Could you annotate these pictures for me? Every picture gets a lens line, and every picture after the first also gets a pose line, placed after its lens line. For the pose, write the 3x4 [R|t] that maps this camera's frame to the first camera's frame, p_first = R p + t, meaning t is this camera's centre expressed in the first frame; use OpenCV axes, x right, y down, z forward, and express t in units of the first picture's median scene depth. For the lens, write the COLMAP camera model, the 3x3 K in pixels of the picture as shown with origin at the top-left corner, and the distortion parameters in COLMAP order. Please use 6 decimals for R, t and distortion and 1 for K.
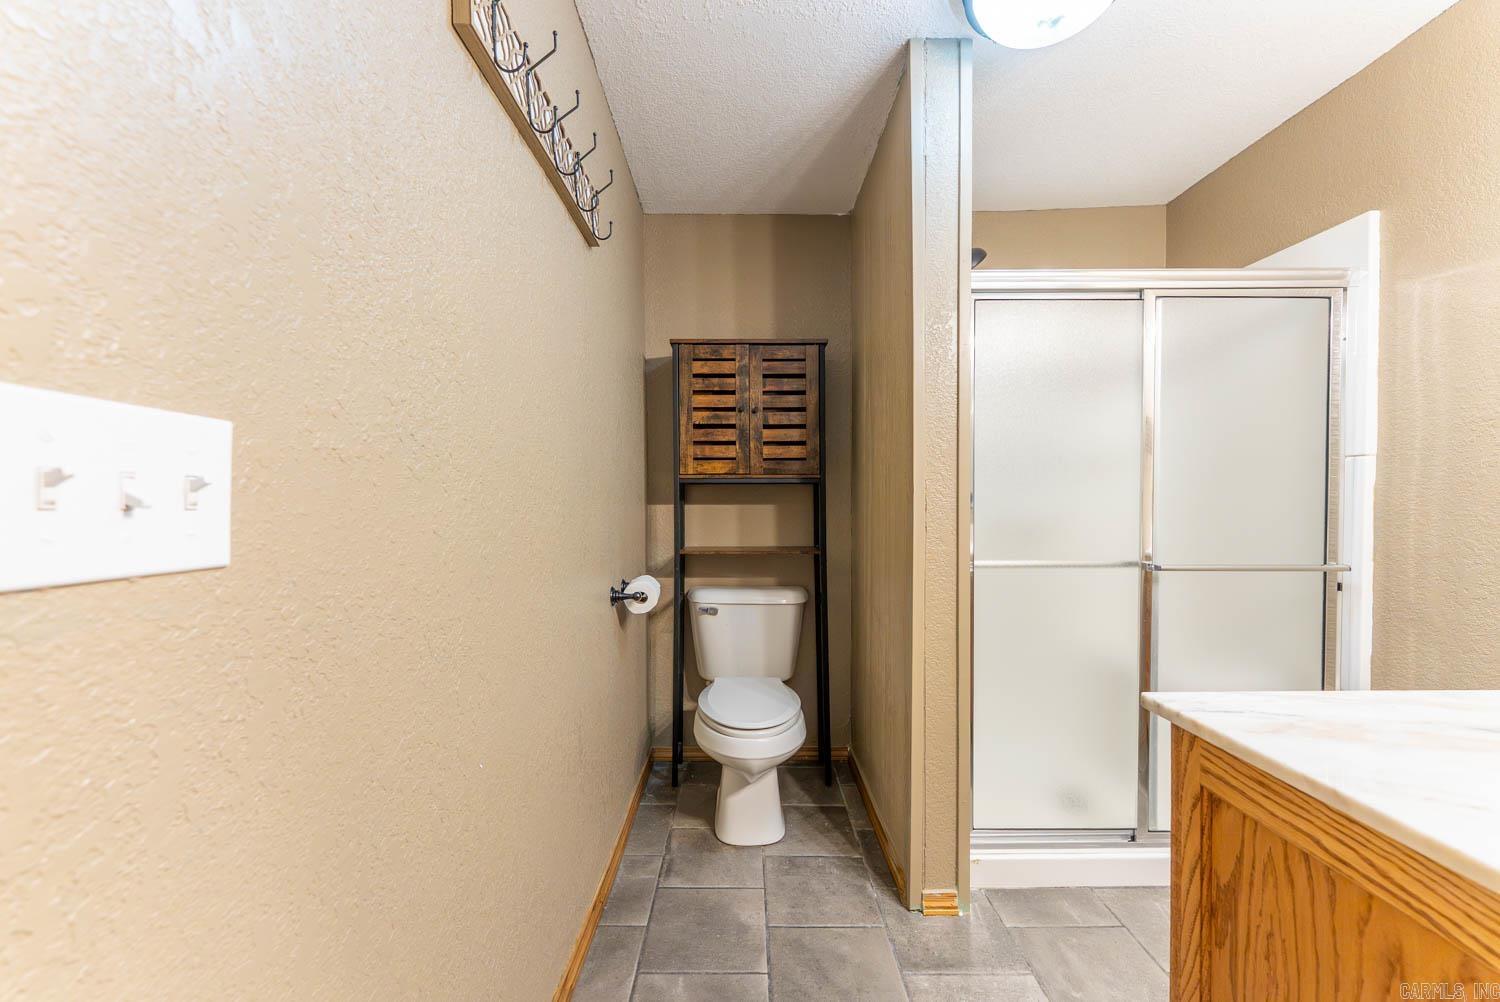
lens RADIAL K [[599.4, 0, 744.4], [0, 599.4, 503.2], [0, 0, 1]] dist [-0.000916, -0.000746]
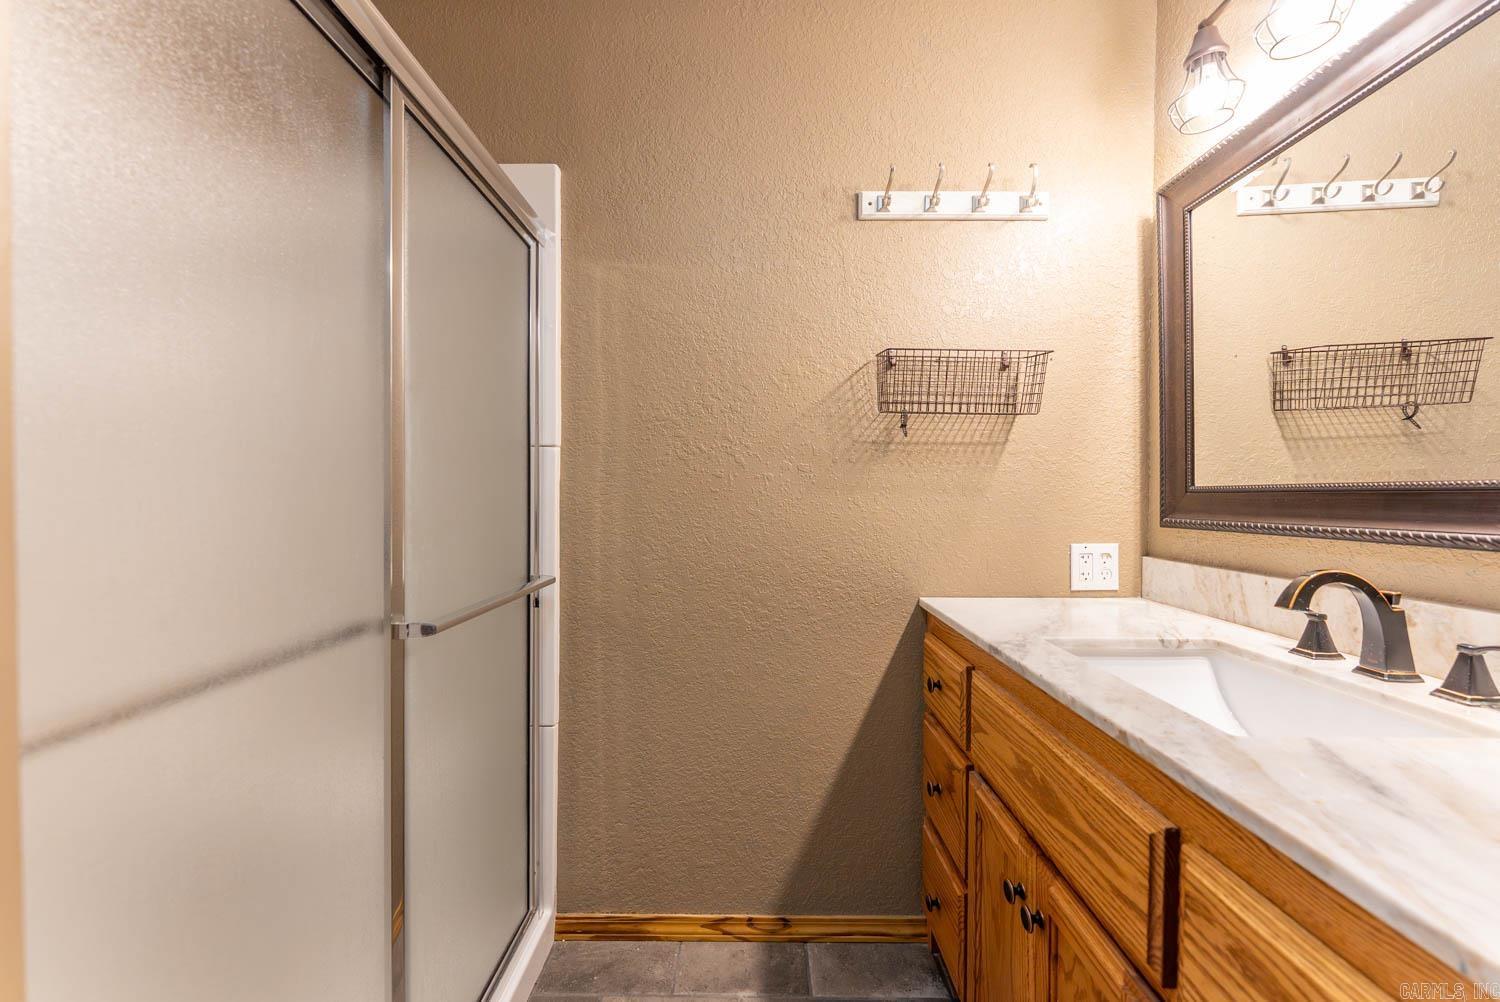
lens RADIAL K [[599.4, 0, 744.4], [0, 599.4, 503.2], [0, 0, 1]] dist [-0.000916, -0.000746]
pose [[0.013459, -0.012783, 0.999828, 0.176570], [0.009945, 0.999871, 0.012650, -0.005934], [-0.999860, 0.009773, 0.013584, 0.720782]]
